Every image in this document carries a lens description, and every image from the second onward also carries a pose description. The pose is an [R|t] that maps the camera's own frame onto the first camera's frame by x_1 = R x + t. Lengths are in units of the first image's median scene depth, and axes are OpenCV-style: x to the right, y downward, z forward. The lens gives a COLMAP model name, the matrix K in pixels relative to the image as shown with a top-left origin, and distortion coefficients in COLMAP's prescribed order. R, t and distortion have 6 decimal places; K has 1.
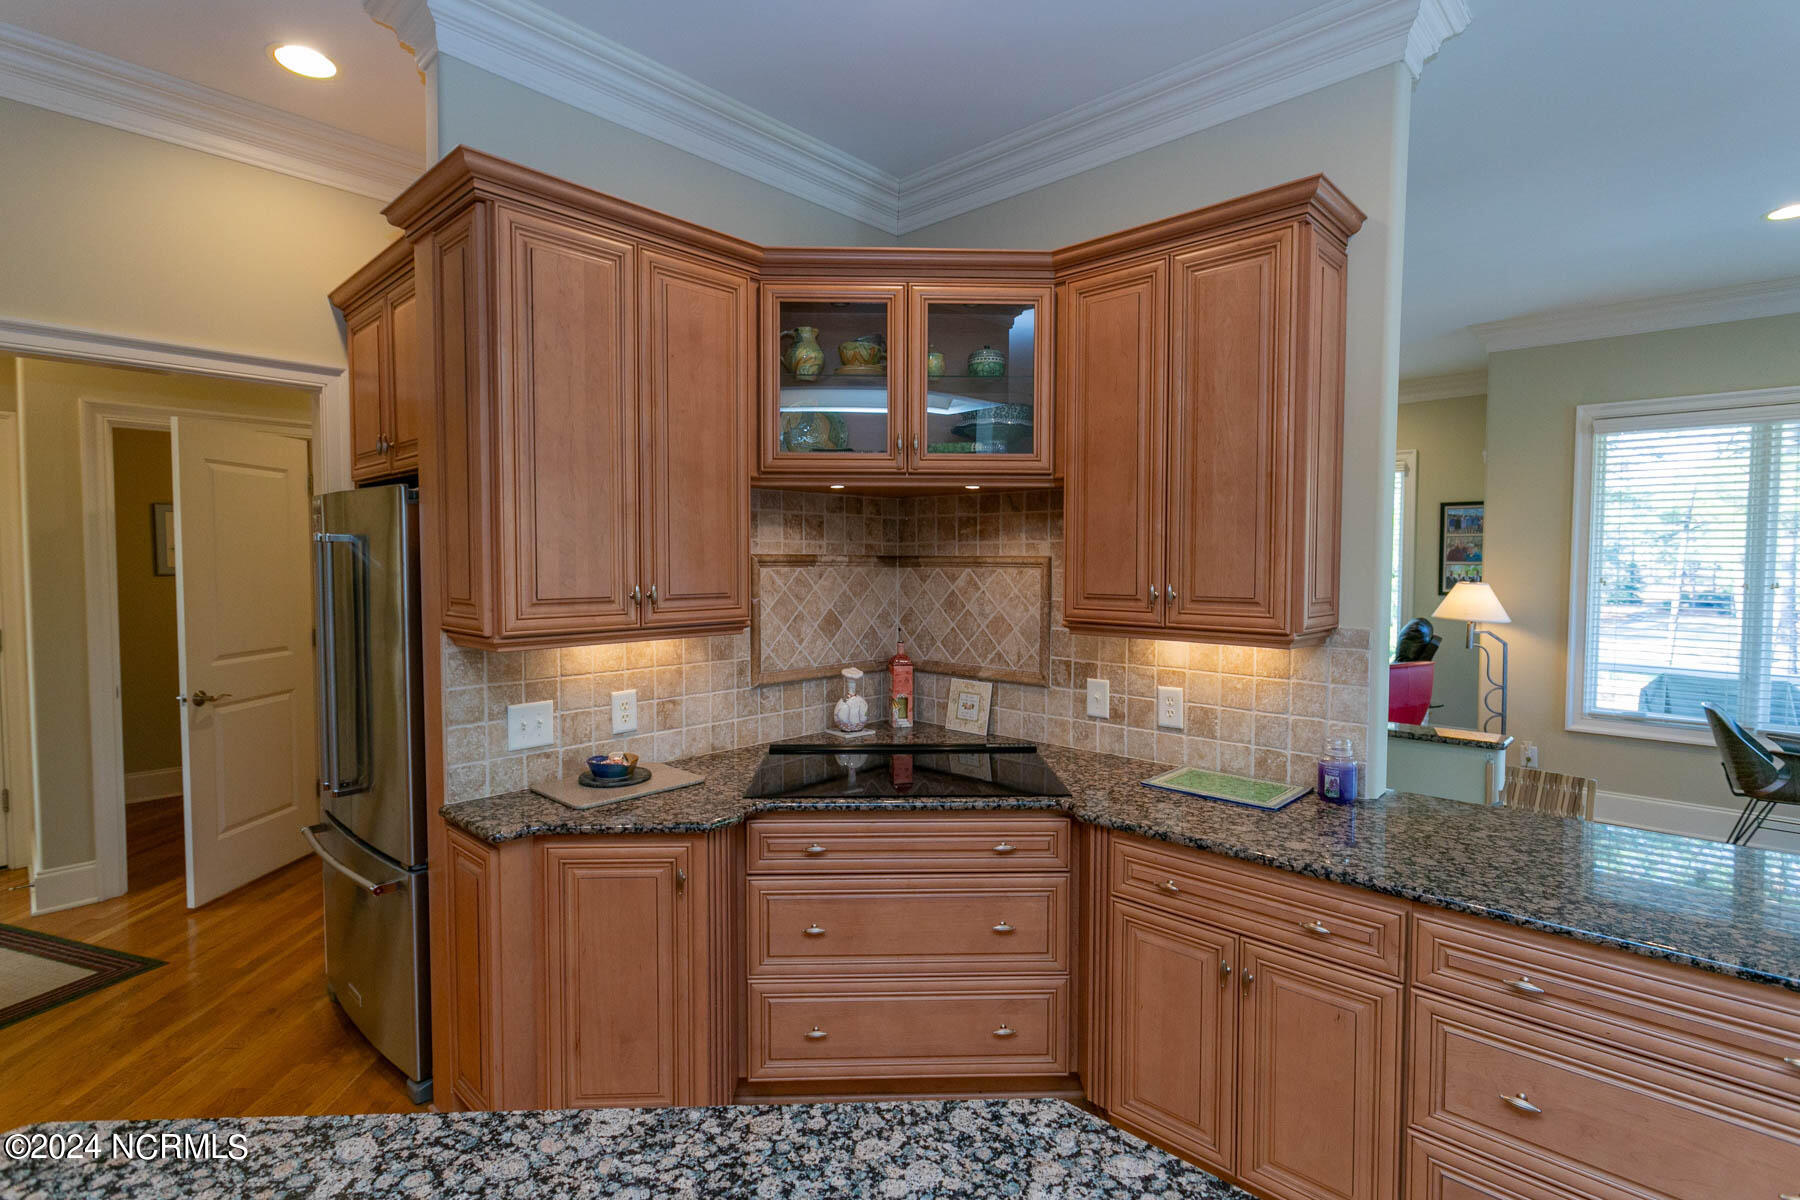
lens RADIAL K [[861.7, 0, 901.3], [0, 861.7, 593.9], [0, 0, 1]] dist [0.001859, 0.000018]
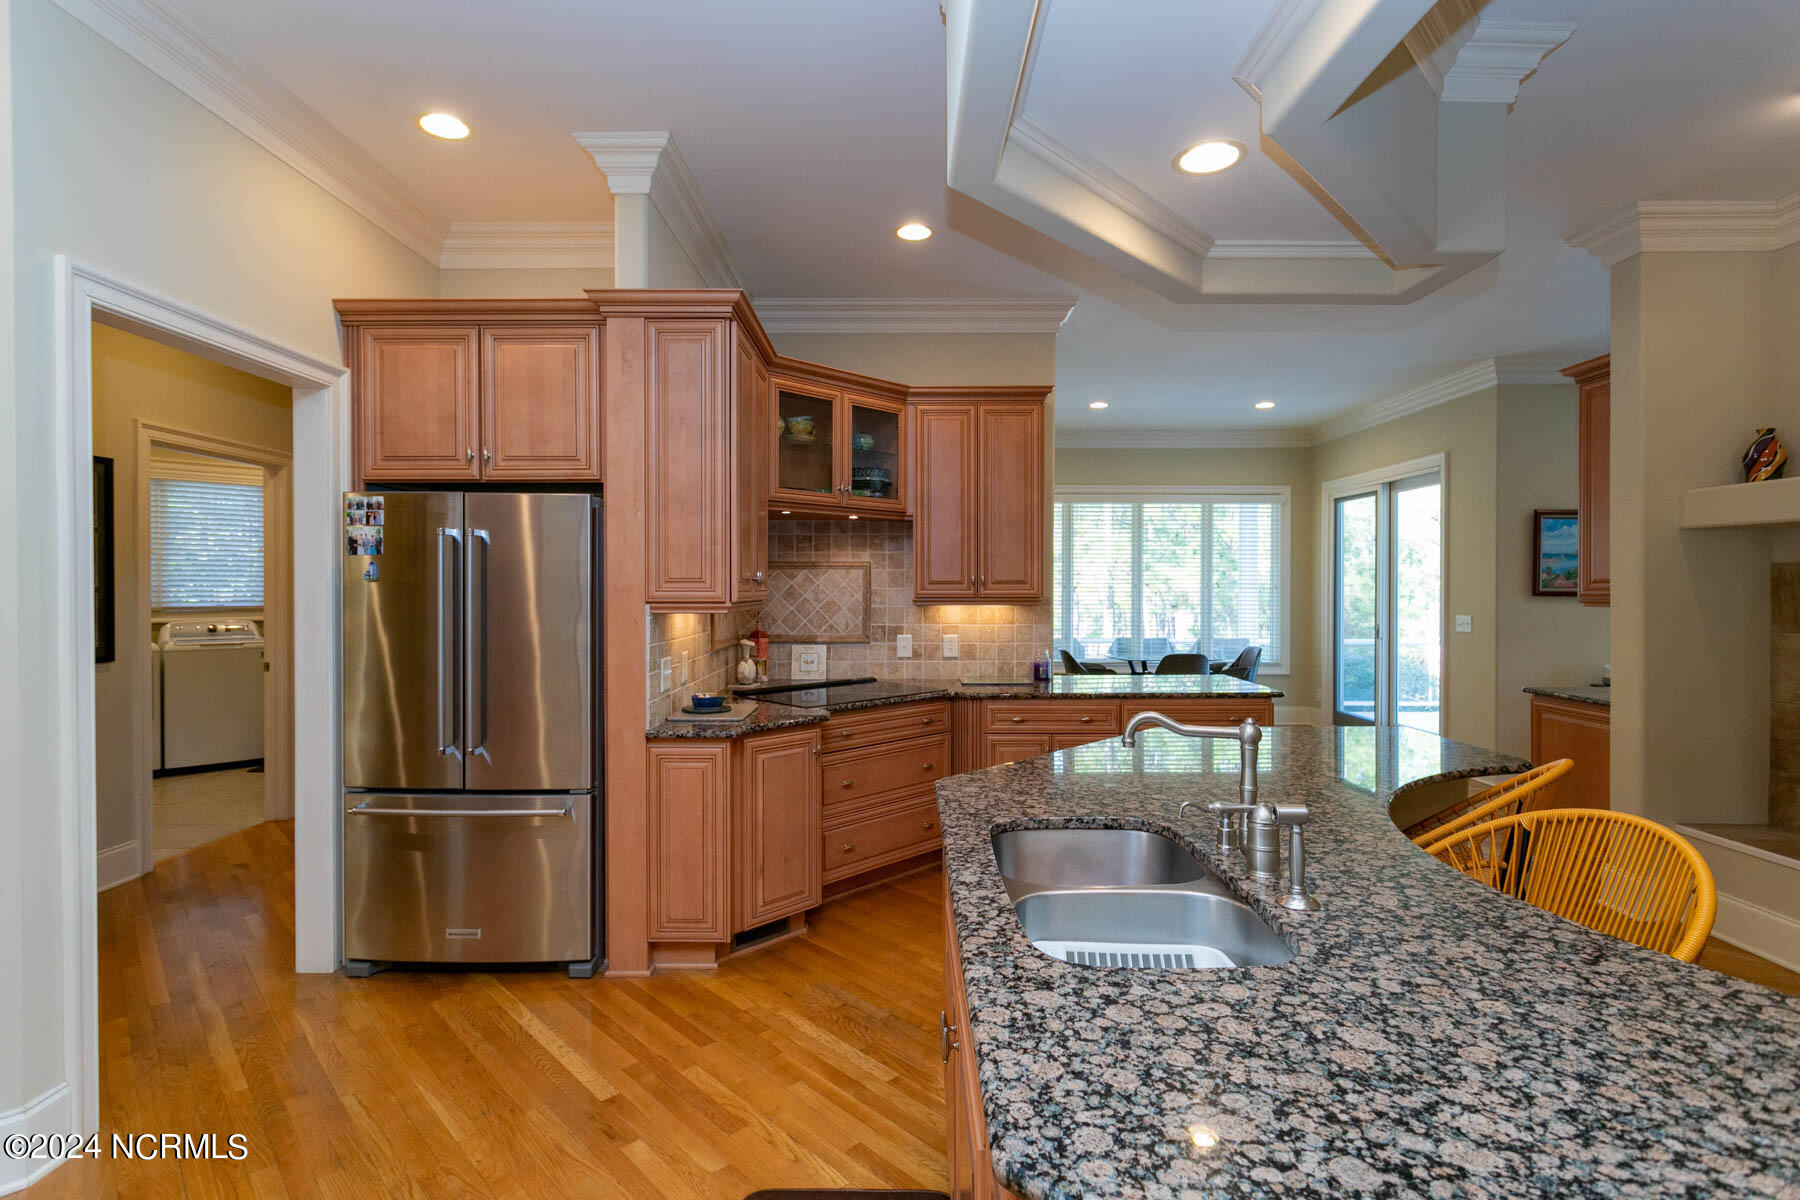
lens RADIAL K [[854.6, 0, 897.0], [0, 854.6, 595.1], [0, 0, 1]] dist [0.002575, -0.000336]
pose [[0.735978, -0.008537, 0.676952, -0.981442], [0.030582, 0.999319, -0.020646, 0.059988], [-0.676315, 0.035897, 0.735738, -0.236963]]
